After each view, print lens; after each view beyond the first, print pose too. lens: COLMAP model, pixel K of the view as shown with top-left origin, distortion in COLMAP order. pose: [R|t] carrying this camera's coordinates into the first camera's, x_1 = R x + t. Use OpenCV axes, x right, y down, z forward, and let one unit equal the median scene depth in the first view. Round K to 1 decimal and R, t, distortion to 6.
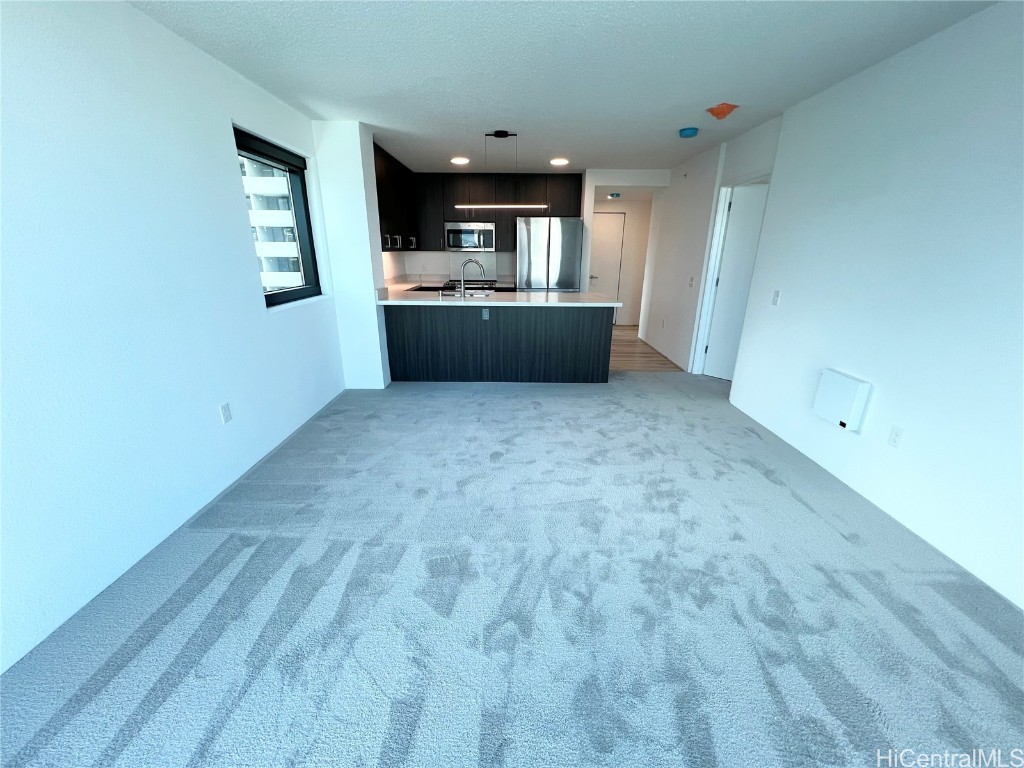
lens RADIAL K [[410.3, 0, 511.6], [0, 410.3, 385.8], [0, 0, 1]] dist [-0.001737, -0.000127]
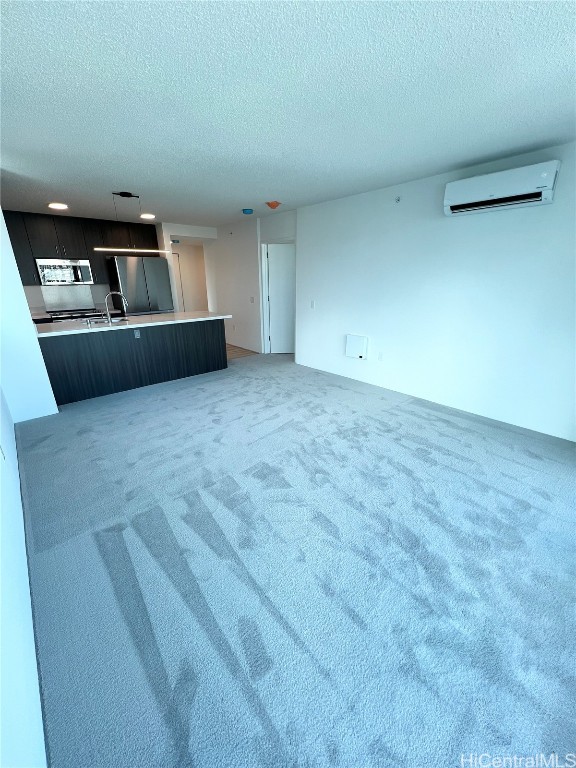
lens RADIAL K [[307.7, 0, 285.9], [0, 307.7, 386.9], [0, 0, 1]] dist [-0.001737, -0.000127]
pose [[0.743106, -0.237240, 0.625708, -0.486206], [0.223763, 0.969315, 0.101774, -0.009533], [-0.630653, 0.064382, 0.773390, -0.043006]]
